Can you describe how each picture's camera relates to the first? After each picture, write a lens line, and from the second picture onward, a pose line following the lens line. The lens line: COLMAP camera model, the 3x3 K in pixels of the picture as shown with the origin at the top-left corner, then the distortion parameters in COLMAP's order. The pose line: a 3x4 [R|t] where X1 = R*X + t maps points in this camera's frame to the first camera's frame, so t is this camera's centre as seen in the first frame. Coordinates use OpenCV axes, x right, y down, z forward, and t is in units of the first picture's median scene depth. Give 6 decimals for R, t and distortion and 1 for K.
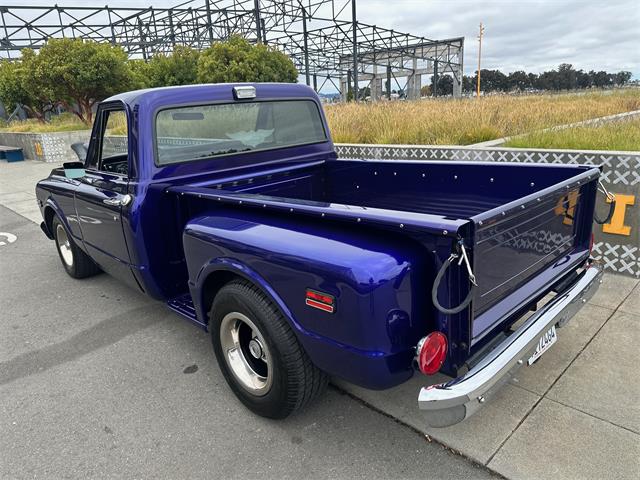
lens RADIAL K [[457.5, 0, 324.3], [0, 457.5, 238.5], [0, 0, 1]] dist [0.041031, -0.053095]
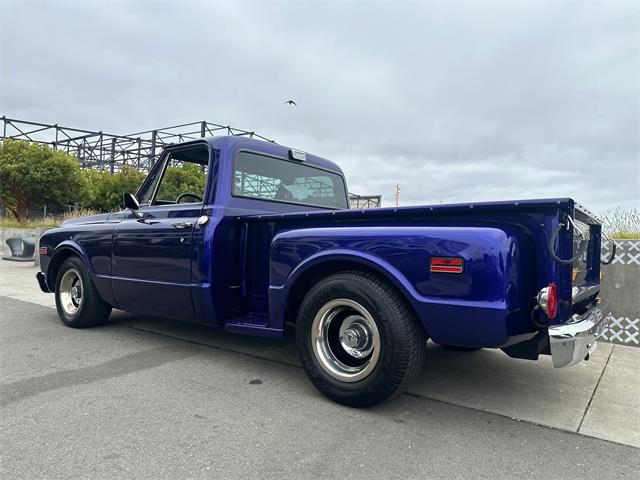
lens RADIAL K [[457.5, 0, 324.3], [0, 457.5, 238.5], [0, 0, 1]] dist [0.041031, -0.053095]
pose [[0.980492, 0.095863, 0.171597, -0.025615], [-0.039137, 0.950740, -0.307508, 0.021449], [-0.192623, 0.294794, 0.935945, -0.003688]]
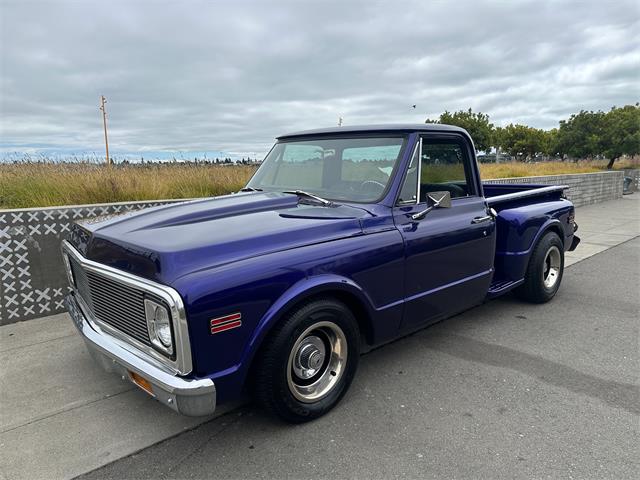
lens RADIAL K [[450.8, 0, 337.8], [0, 450.8, 228.9], [0, 0, 1]] dist [0.034831, -0.057560]
pose [[0.008250, -0.083889, 0.996441, -0.126763], [0.291731, 0.953327, 0.077844, -0.019779], [-0.956465, 0.290051, 0.032338, 0.106346]]
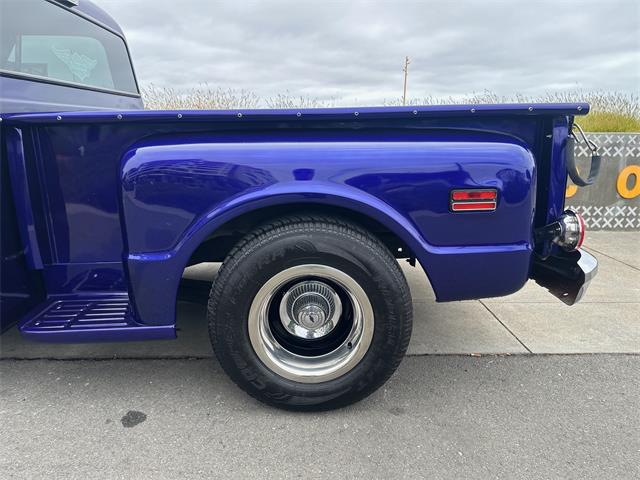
lens RADIAL K [[458.4, 0, 308.8], [0, 458.4, 228.7], [0, 0, 1]] dist [0.006048, 0.001887]
pose [[0.677065, -0.094345, 0.729851, -0.039992], [0.167989, 0.985378, -0.028464, 0.007669], [-0.716493, 0.141879, 0.683014, 0.030894]]
